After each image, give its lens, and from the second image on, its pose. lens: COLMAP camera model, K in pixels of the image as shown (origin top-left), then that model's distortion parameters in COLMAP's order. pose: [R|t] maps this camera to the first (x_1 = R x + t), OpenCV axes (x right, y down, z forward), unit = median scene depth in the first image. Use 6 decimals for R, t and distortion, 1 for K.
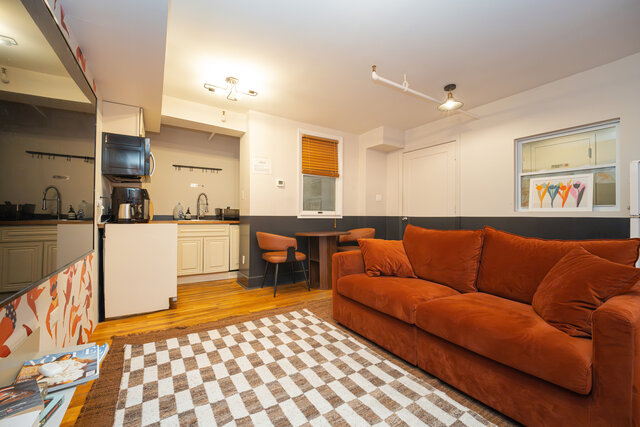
lens RADIAL K [[267.1, 0, 317.3], [0, 267.1, 211.2], [0, 0, 1]] dist [-0.007527, -0.002575]
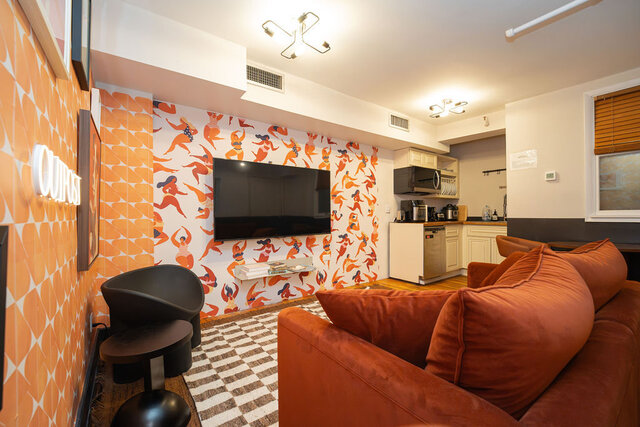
lens RADIAL K [[267.1, 0, 314.7], [0, 267.1, 214.9], [0, 0, 1]] dist [-0.007527, -0.002575]
pose [[0.050099, -0.007450, -0.998716, 0.549437], [0.025560, 0.999654, -0.006175, -0.004632], [0.998417, -0.025218, 0.050272, 0.242689]]
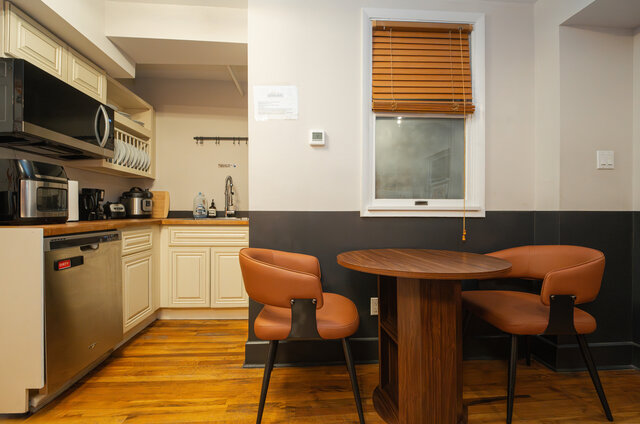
lens RADIAL K [[276.6, 0, 314.8], [0, 276.6, 214.2], [0, 0, 1]] dist [-0.010261, -0.000994]
pose [[0.876196, -0.000126, -0.481955, 0.073233], [0.011934, 0.999699, 0.021436, 0.011346], [0.481807, -0.024534, 0.875934, 0.537399]]
